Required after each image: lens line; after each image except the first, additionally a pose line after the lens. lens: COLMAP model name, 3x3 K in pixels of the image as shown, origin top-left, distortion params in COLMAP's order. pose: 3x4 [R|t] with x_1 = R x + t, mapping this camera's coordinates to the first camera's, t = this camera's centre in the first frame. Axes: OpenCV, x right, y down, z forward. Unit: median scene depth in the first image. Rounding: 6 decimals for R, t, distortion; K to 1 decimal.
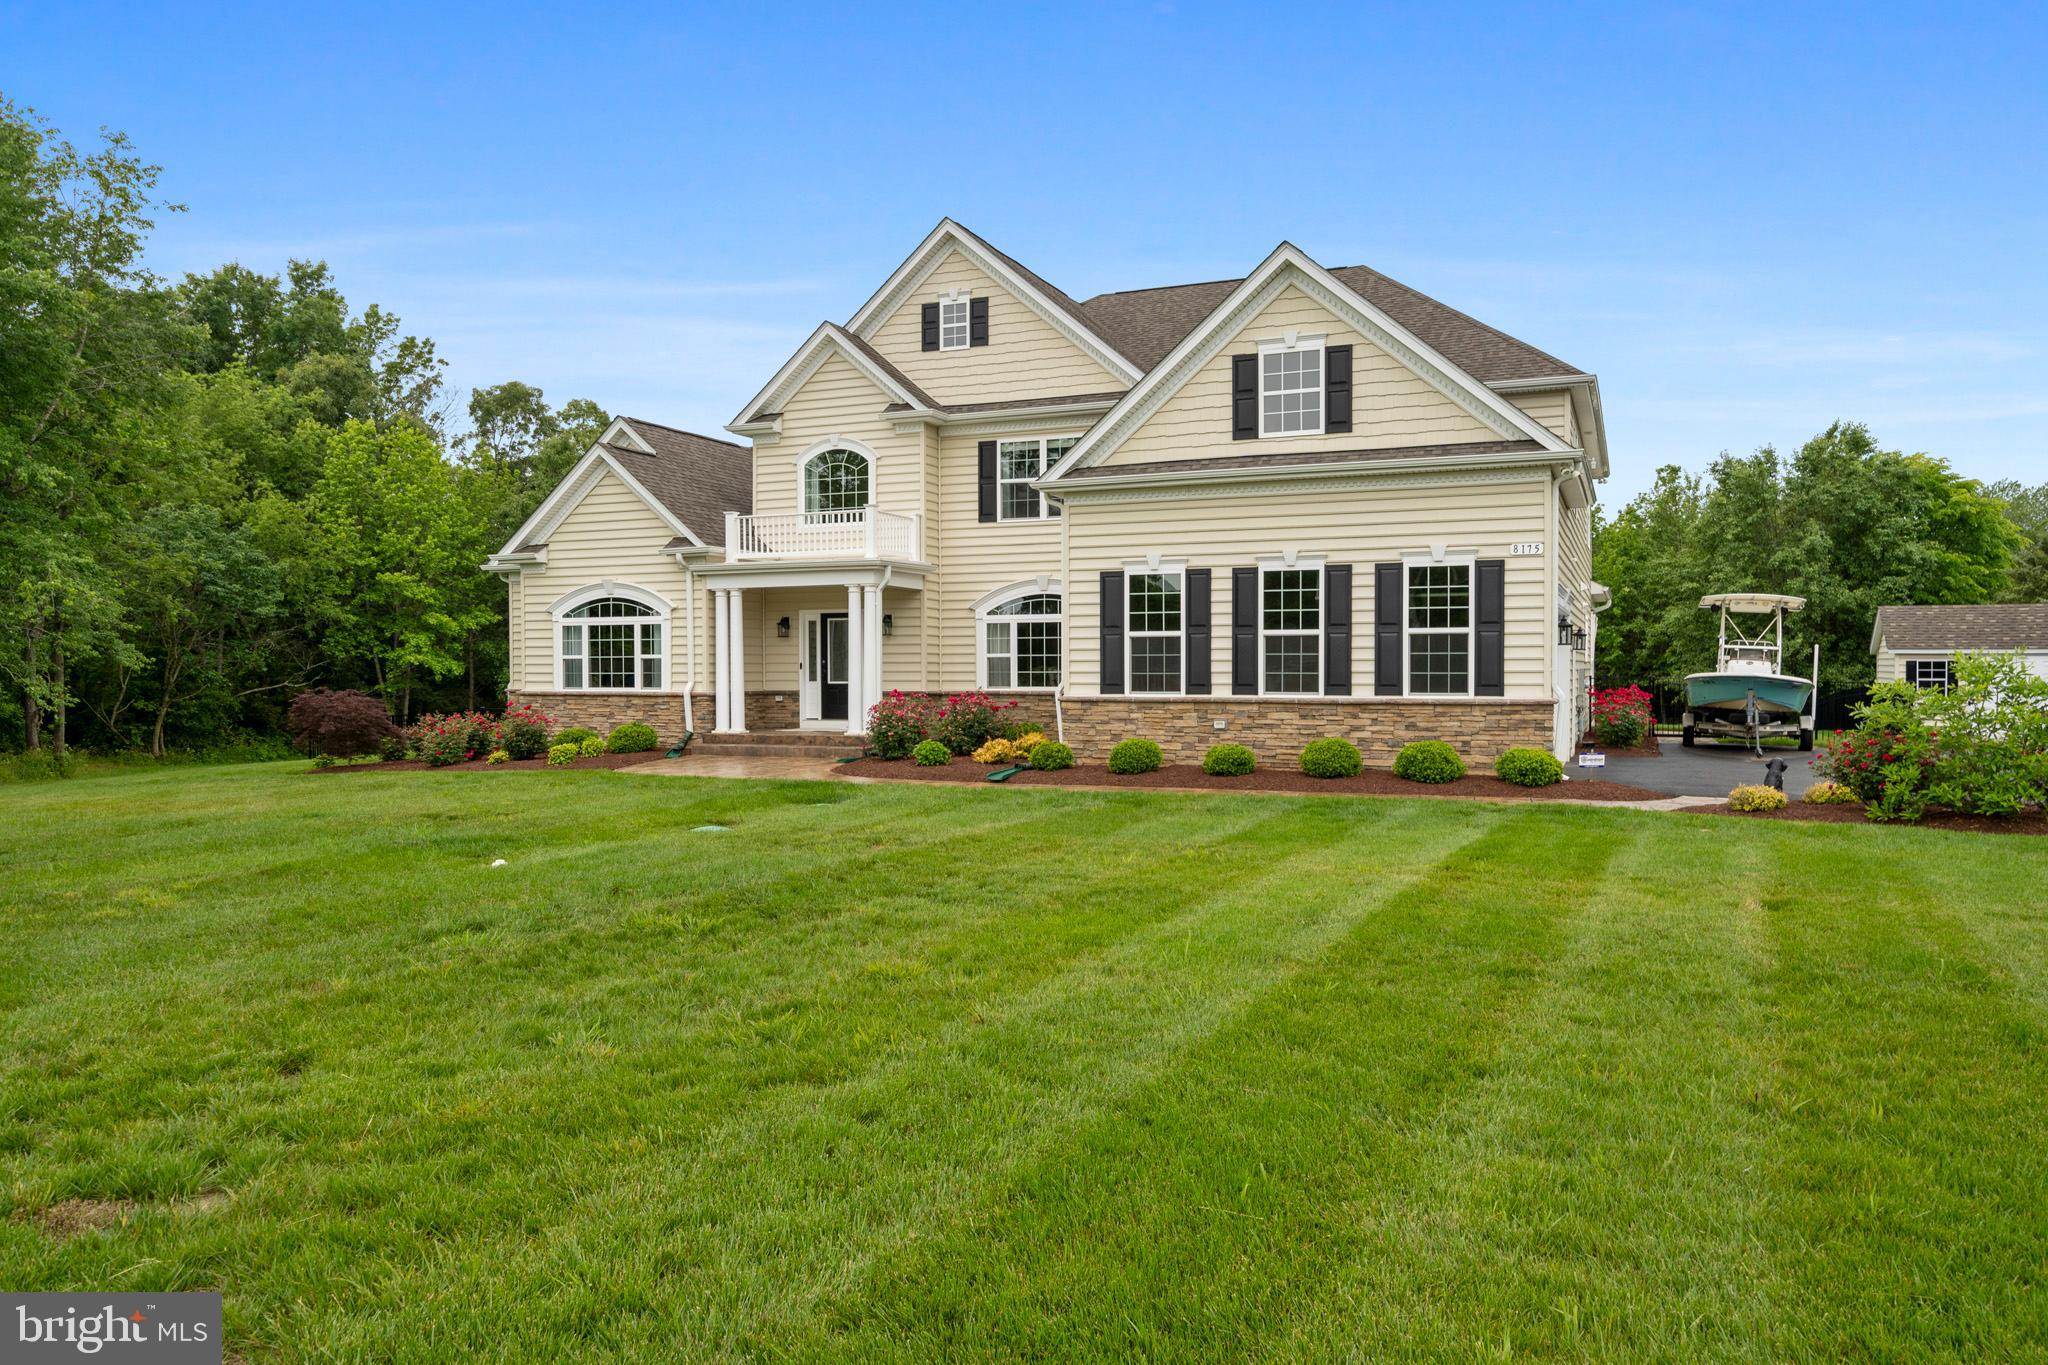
lens RADIAL K [[1426.1, 0, 1024.0], [0, 1426.1, 682.5], [0, 0, 1]] dist [-0.002871, -0.000419]
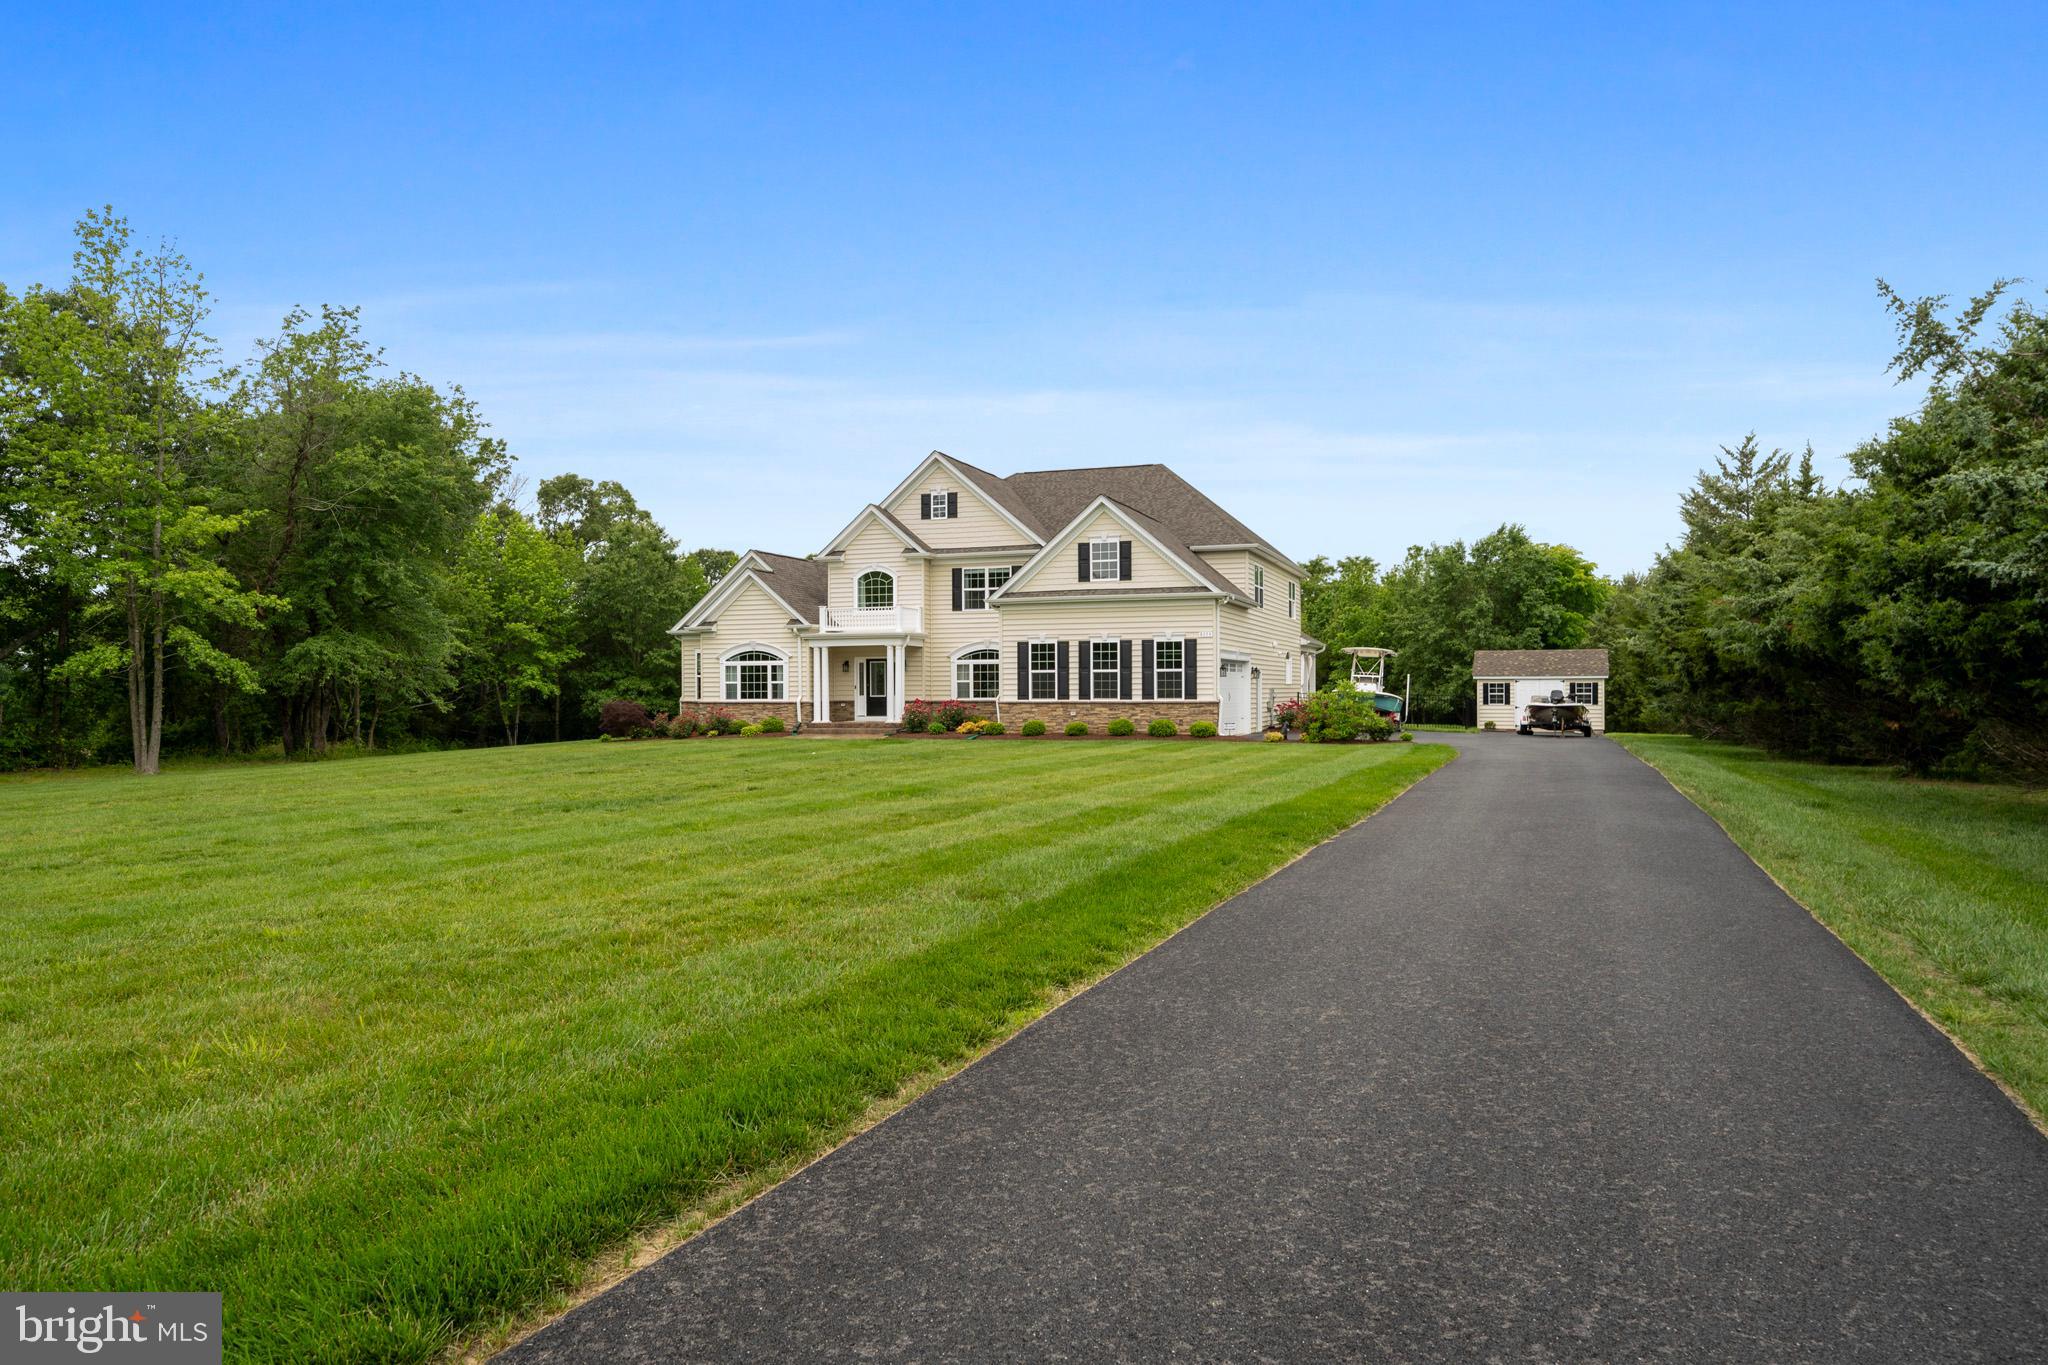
lens RADIAL K [[1359.0, 0, 1024.0], [0, 1359.0, 682.5], [0, 0, 1]] dist [-0.000072, -0.000023]
pose [[0.998026, -0.002109, 0.062771, -0.050757], [0.003132, 0.999864, -0.016208, 0.012061], [-0.062728, 0.016373, 0.997896, -0.809829]]
